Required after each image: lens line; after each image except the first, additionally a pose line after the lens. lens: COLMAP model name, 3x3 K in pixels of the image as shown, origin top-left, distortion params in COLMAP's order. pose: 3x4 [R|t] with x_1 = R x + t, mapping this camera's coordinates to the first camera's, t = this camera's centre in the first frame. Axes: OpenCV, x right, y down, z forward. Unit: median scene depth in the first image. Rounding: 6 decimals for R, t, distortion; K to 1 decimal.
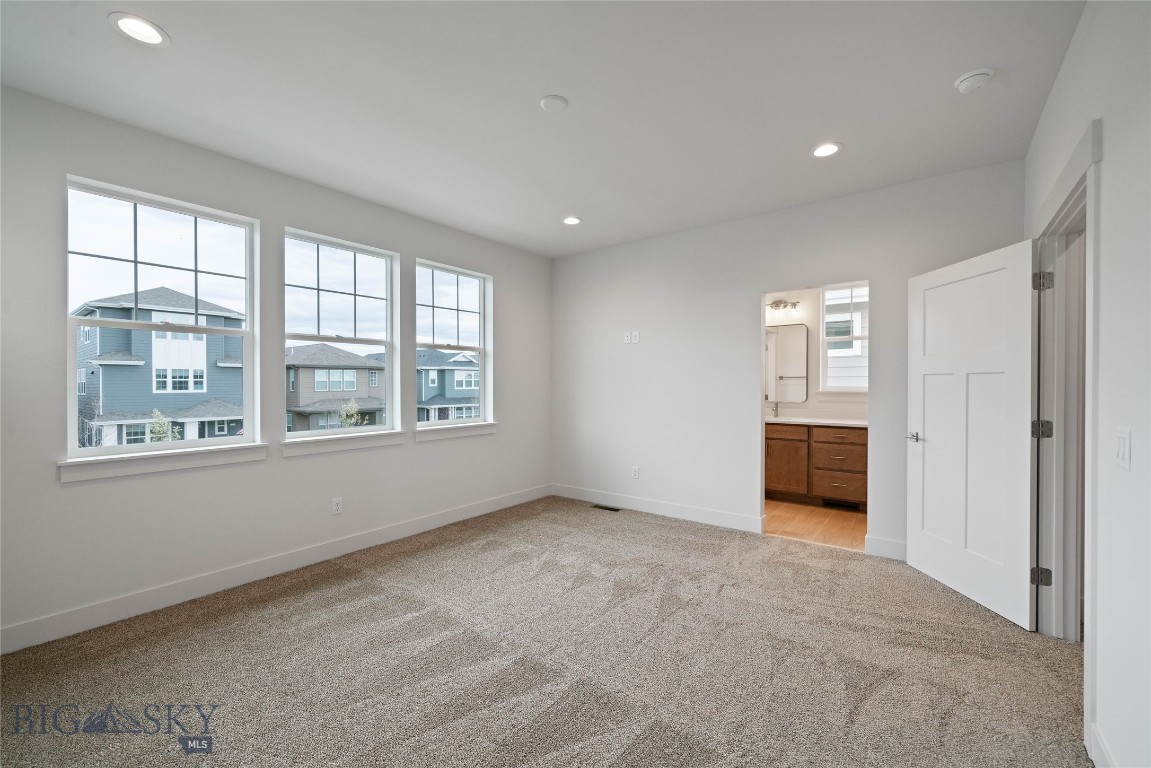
lens RADIAL K [[444.8, 0, 575.5], [0, 444.8, 384.0], [0, 0, 1]] dist [0.001784, 0.000175]
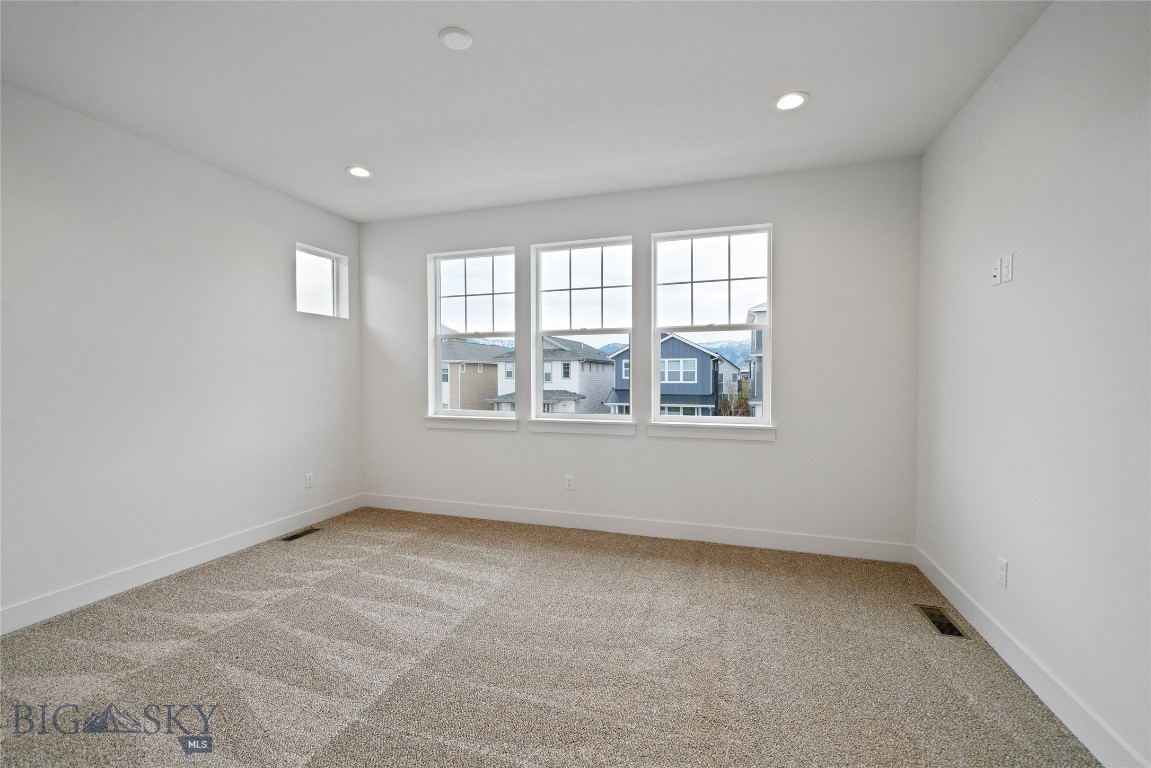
lens RADIAL K [[440.1, 0, 578.0], [0, 440.1, 377.5], [0, 0, 1]] dist [-0.017062, -0.000018]
pose [[0.371160, 0.010467, -0.928510, 0.418797], [0.001643, 0.999927, 0.011929, -0.000841], [0.928568, -0.005953, 0.371116, 0.527669]]
